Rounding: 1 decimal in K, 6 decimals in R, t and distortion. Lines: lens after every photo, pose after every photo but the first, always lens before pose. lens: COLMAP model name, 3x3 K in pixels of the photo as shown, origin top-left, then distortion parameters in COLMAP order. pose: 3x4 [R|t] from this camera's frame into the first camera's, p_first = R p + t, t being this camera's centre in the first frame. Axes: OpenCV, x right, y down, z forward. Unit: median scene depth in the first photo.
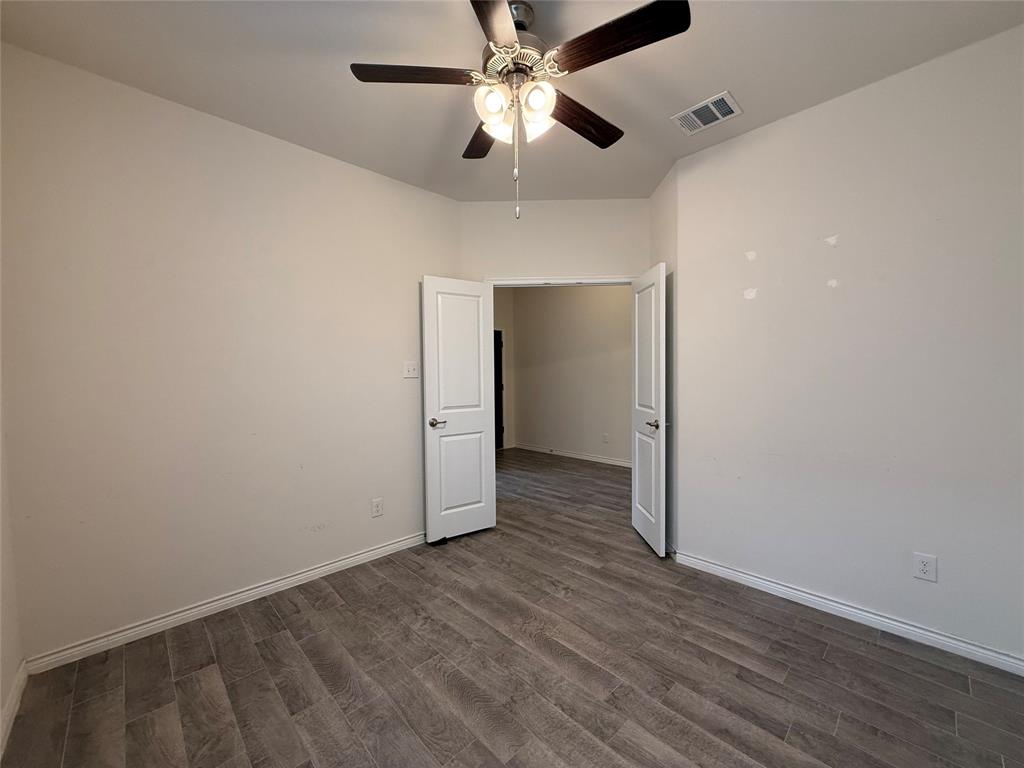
lens RADIAL K [[406.2, 0, 510.1], [0, 406.2, 385.7], [0, 0, 1]] dist [0.000540, 0.000221]
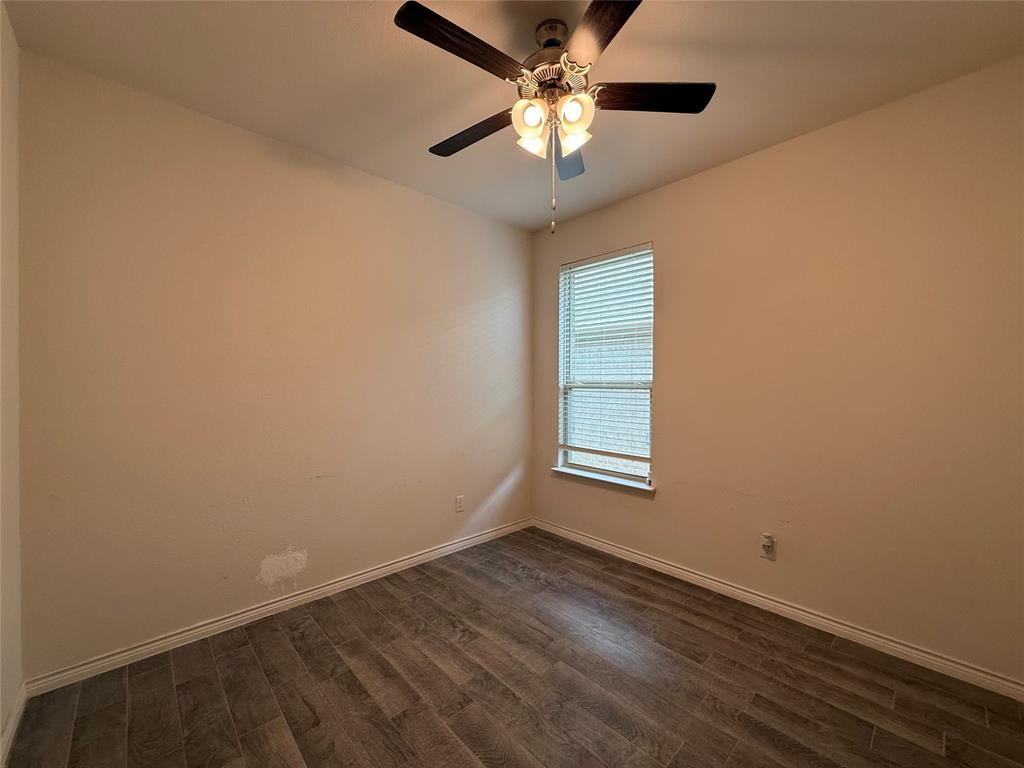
lens RADIAL K [[406.2, 0, 510.1], [0, 406.2, 385.7], [0, 0, 1]] dist [0.000540, 0.000221]
pose [[-0.999856, 0.010294, 0.013489, 0.113013], [0.010821, 0.999158, 0.039574, -0.083106], [-0.013070, 0.039714, -0.999126, 2.004748]]
